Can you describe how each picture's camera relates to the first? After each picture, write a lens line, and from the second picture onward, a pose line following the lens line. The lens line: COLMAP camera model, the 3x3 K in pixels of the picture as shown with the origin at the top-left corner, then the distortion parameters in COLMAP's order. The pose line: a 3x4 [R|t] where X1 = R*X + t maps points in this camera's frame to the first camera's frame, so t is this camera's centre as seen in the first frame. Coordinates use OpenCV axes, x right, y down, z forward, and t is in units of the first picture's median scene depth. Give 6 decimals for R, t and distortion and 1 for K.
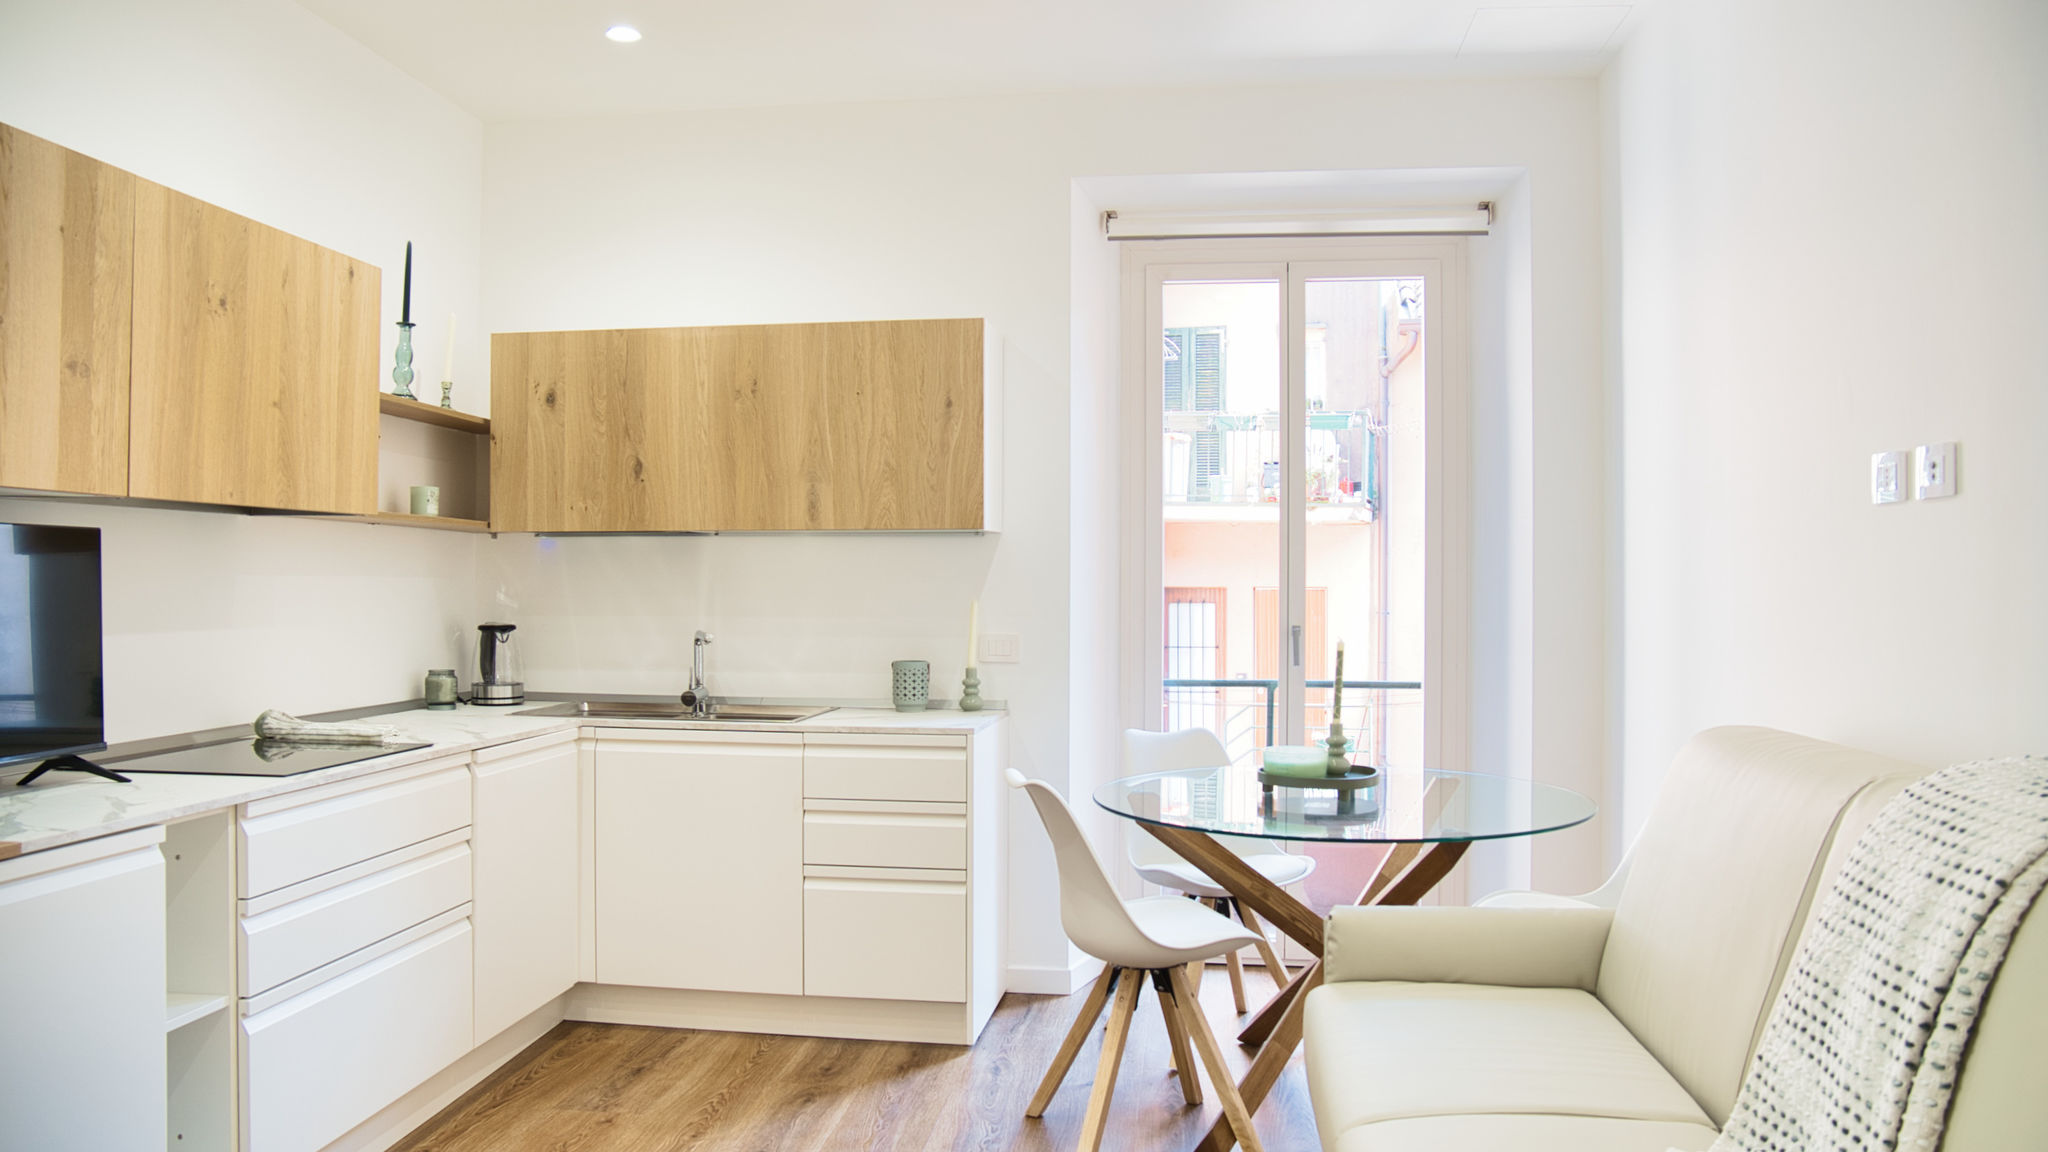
lens RADIAL K [[1509.5, 0, 1035.3], [0, 1509.5, 587.3], [0, 0, 1]] dist [-0.125510, 0.076452]
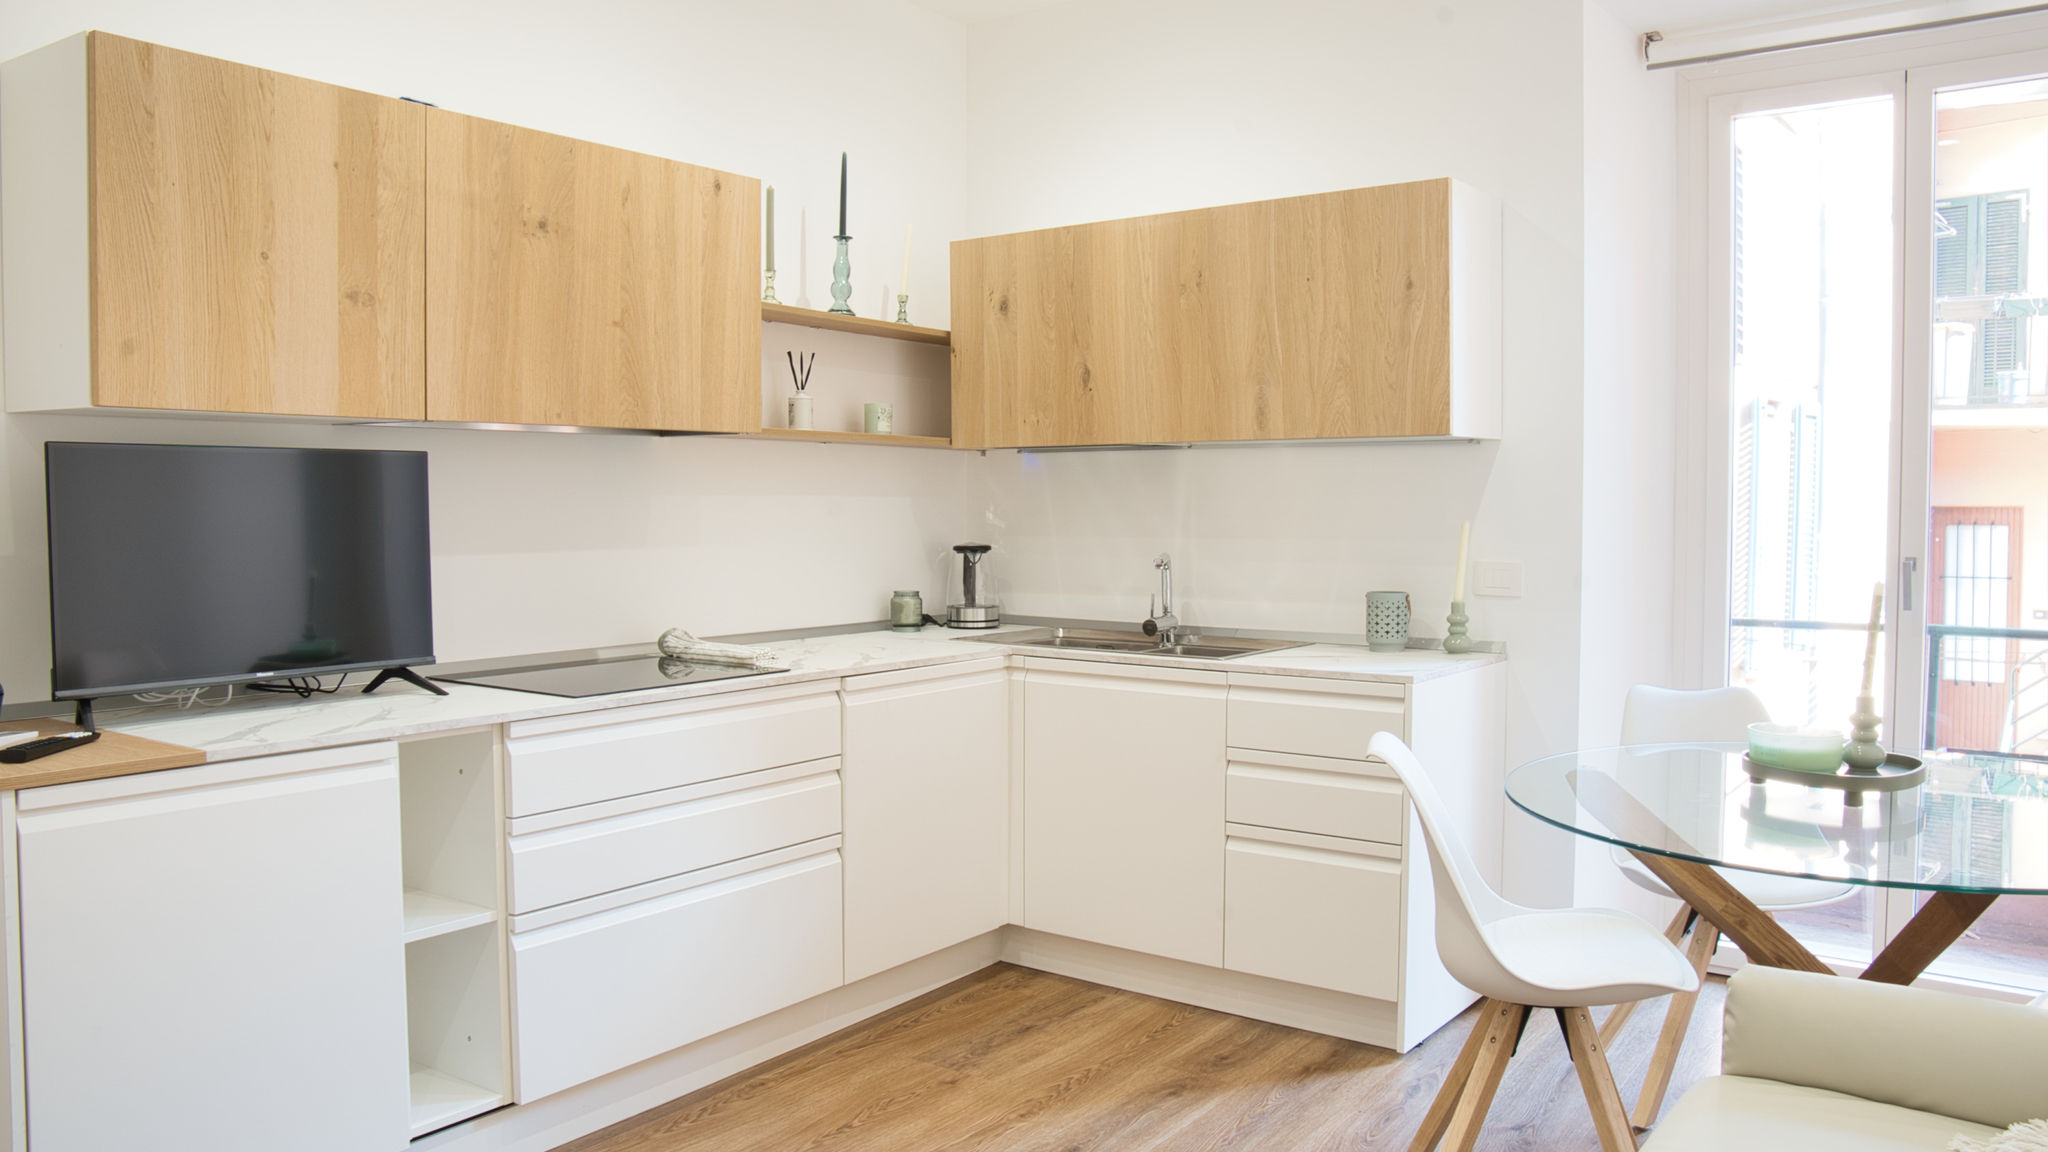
lens RADIAL K [[1509.5, 0, 1058.8], [0, 1509.5, 577.3], [0, 0, 1]] dist [-0.125510, 0.076452]
pose [[0.881620, 0.020182, -0.471528, 0.164305], [0.002191, 0.998900, 0.046850, 0.000431], [0.471955, -0.042337, 0.880606, 0.176548]]
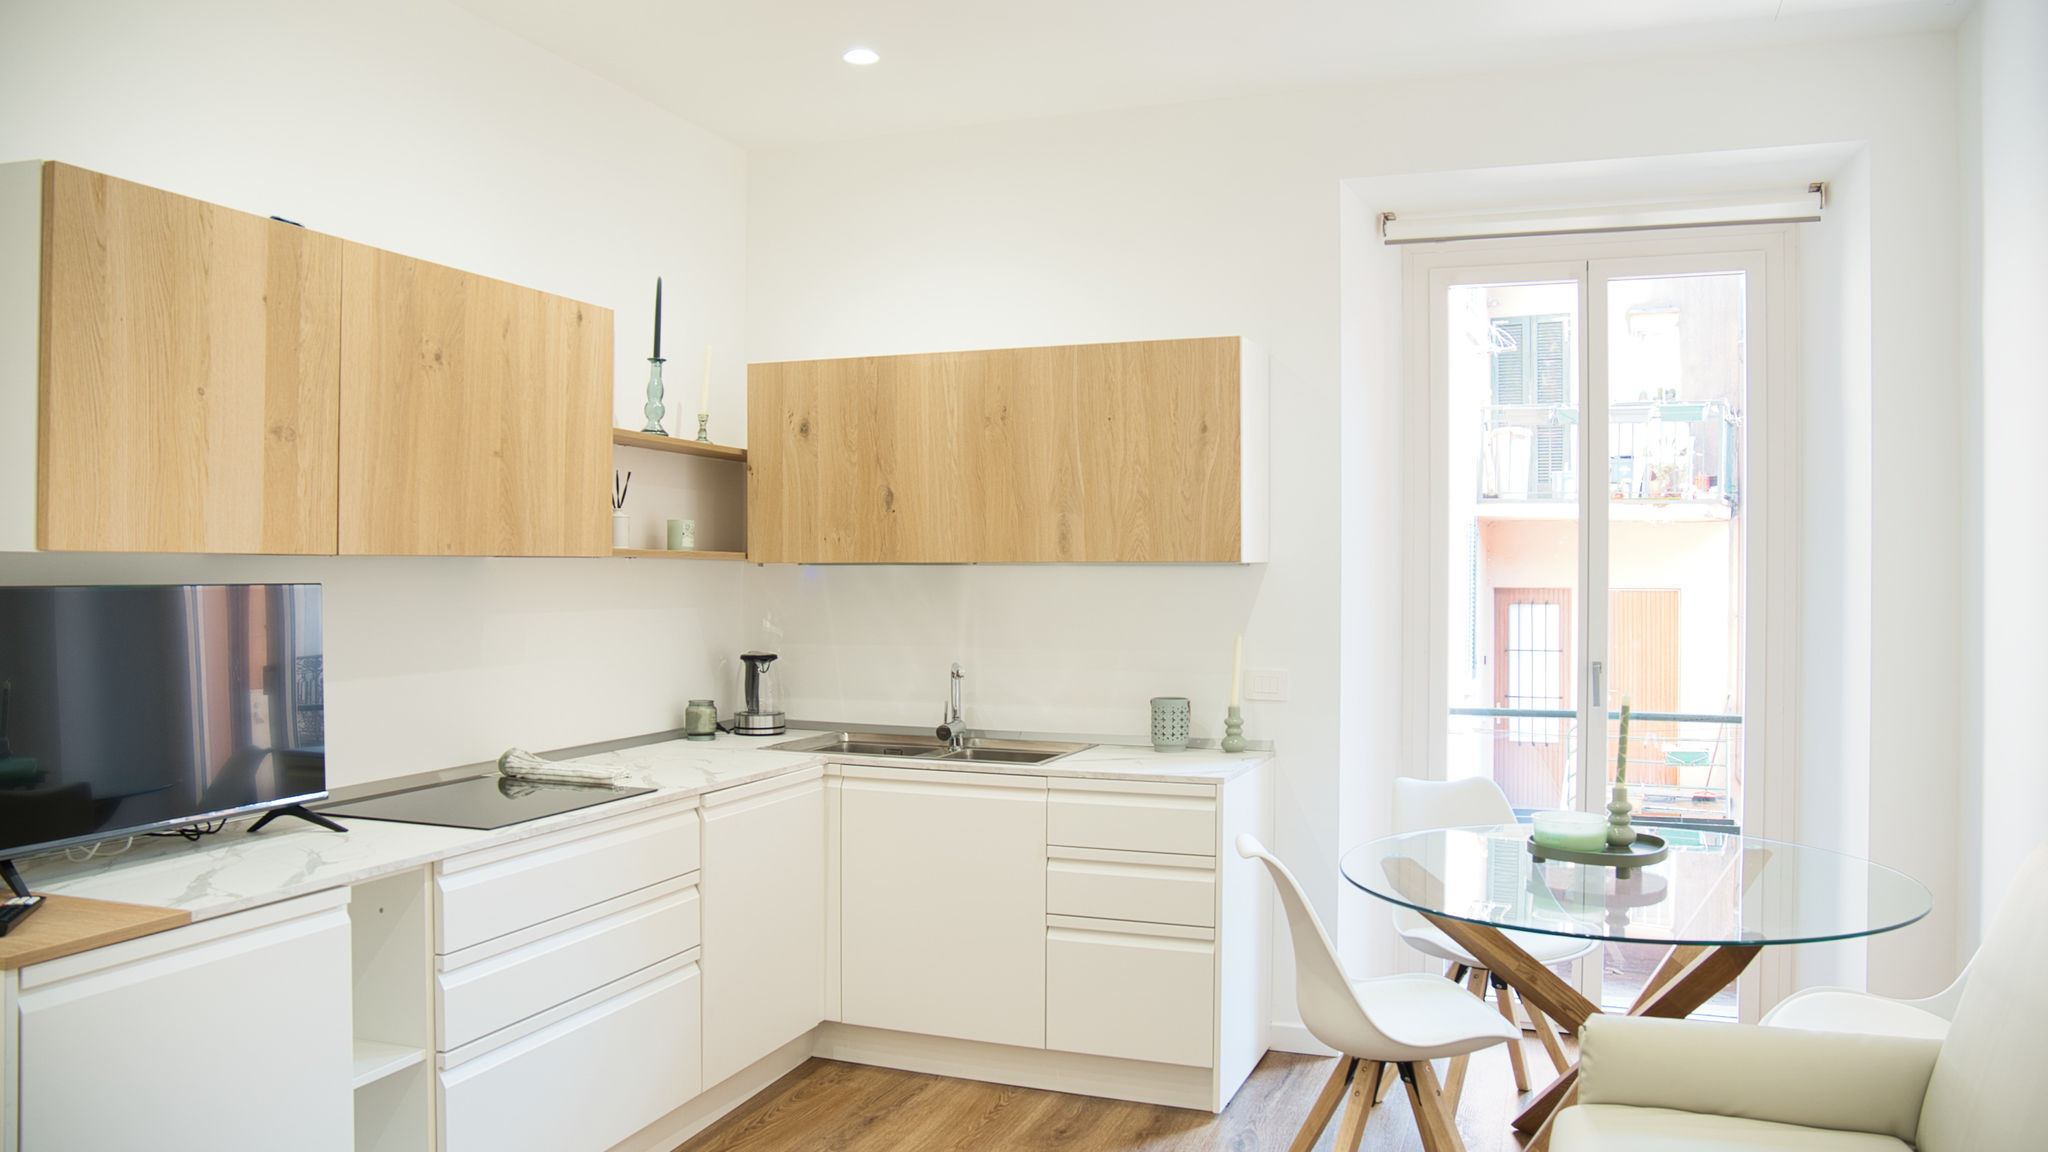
lens RADIAL K [[1509.5, 0, 1053.1], [0, 1509.5, 593.0], [0, 0, 1]] dist [-0.125510, 0.076452]
pose [[0.975713, 0.002563, -0.219036, 0.056781], [-0.000464, 0.999954, 0.009632, -0.028283], [0.219051, -0.009296, 0.975669, 0.063111]]
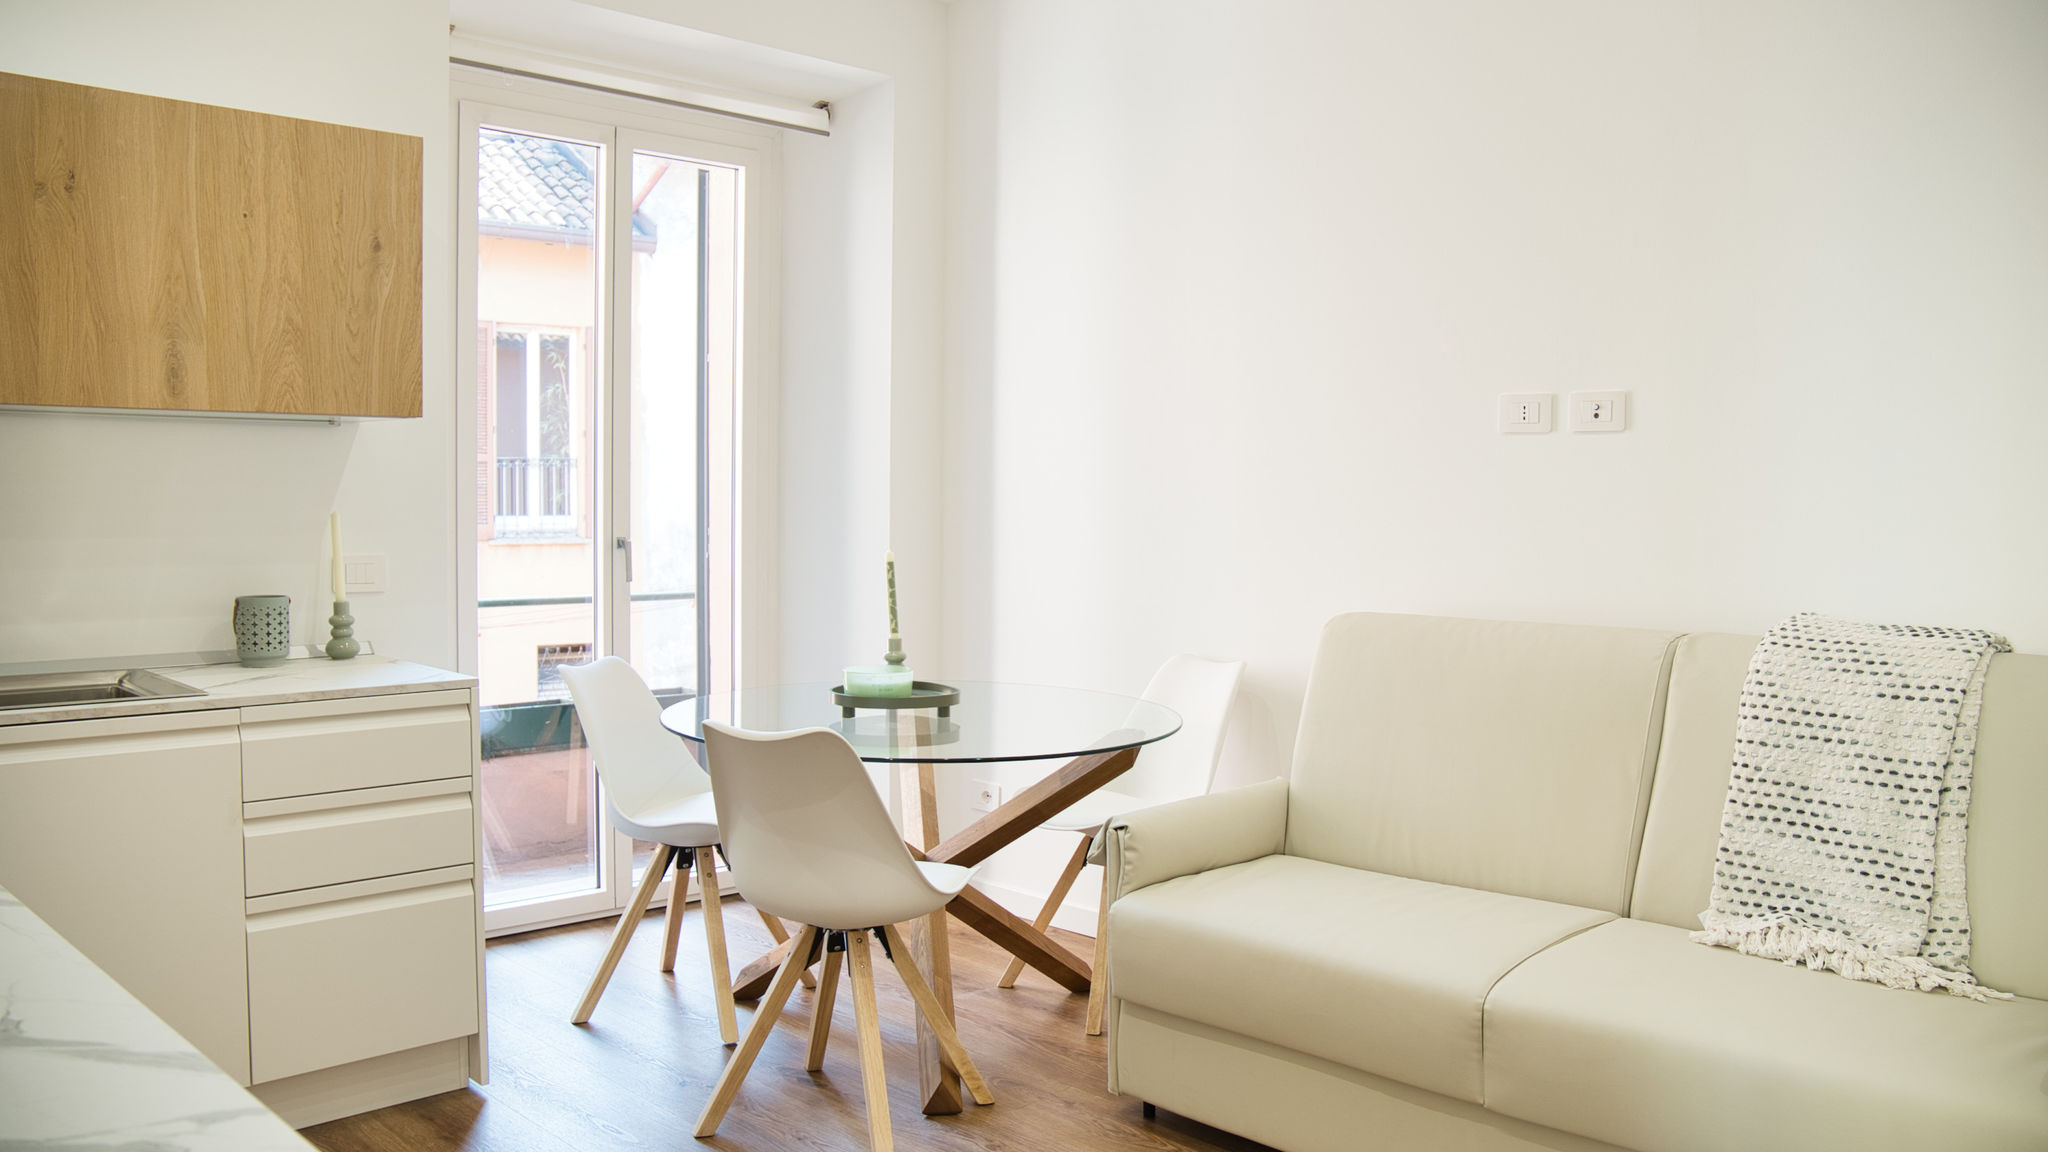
lens RADIAL K [[1509.5, 0, 1010.5], [0, 1509.5, 571.6], [0, 0, 1]] dist [-0.125510, 0.076452]
pose [[0.635433, -0.036668, 0.771284, -0.424213], [-0.004237, 0.998691, 0.050971, -0.000314], [-0.772144, -0.035657, 0.634446, 0.295911]]
